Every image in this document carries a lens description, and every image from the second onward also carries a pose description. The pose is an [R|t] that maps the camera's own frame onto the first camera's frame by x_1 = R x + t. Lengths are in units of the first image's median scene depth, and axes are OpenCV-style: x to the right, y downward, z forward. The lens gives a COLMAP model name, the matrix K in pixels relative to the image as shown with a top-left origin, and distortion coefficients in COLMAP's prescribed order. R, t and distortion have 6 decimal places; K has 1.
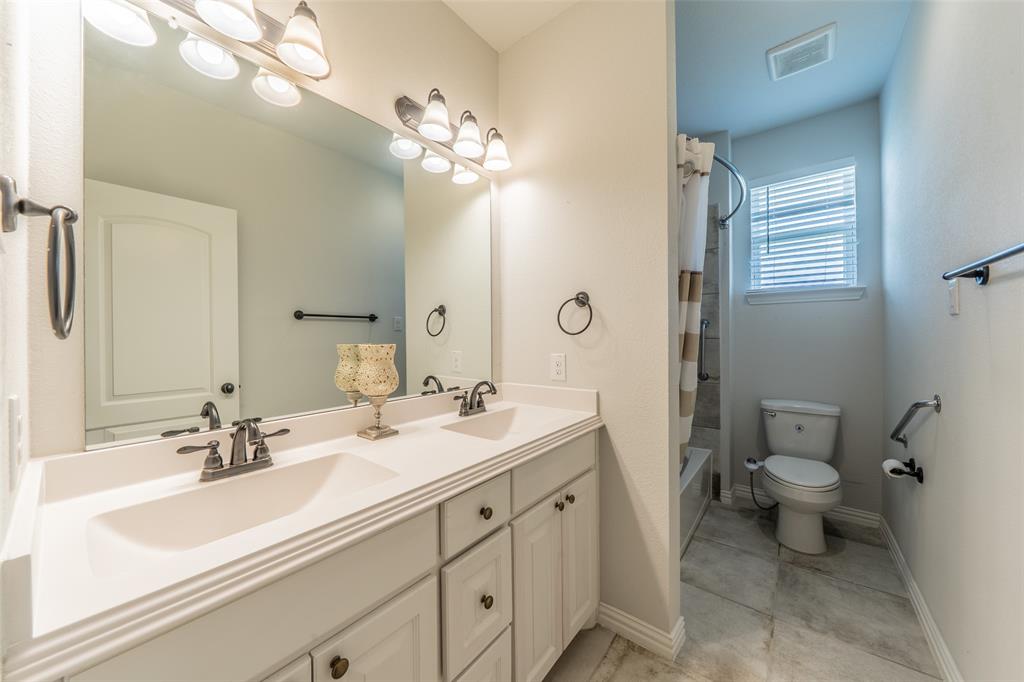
lens RADIAL K [[360.0, 0, 519.0], [0, 360.0, 340.0], [0, 0, 1]] dist [-0.005401, -0.000485]
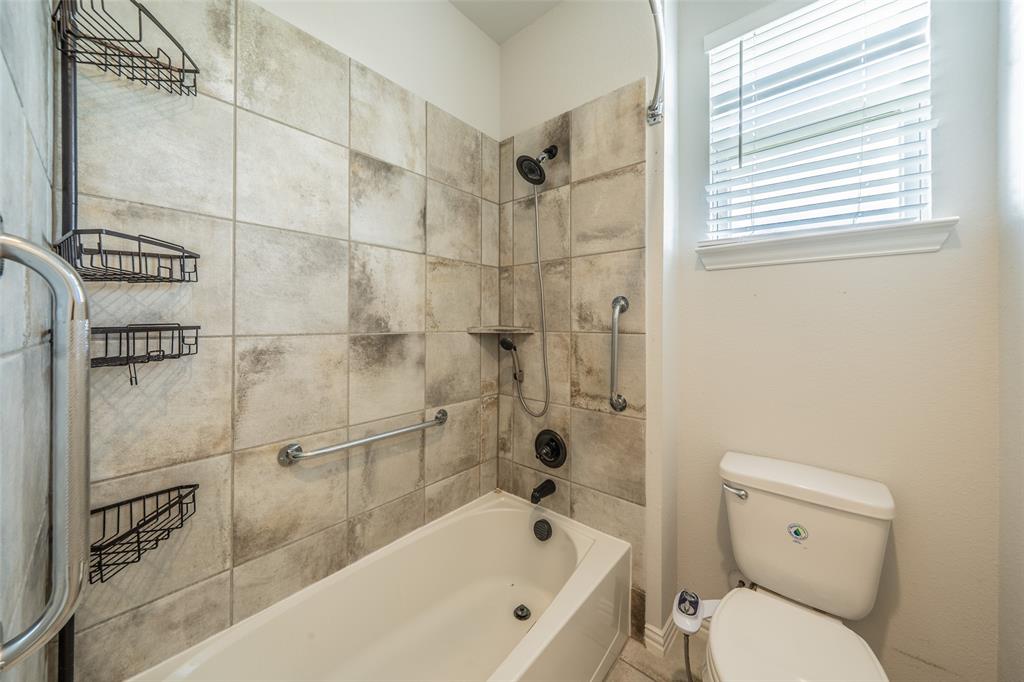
lens RADIAL K [[360.0, 0, 512.1], [0, 360.0, 320.7], [0, 0, 1]] dist [-0.005401, -0.000485]
pose [[0.997997, -0.000687, -0.063263, 0.393165], [0.000847, 0.999997, 0.002504, -0.023066], [0.063261, -0.002553, 0.997994, 0.458954]]
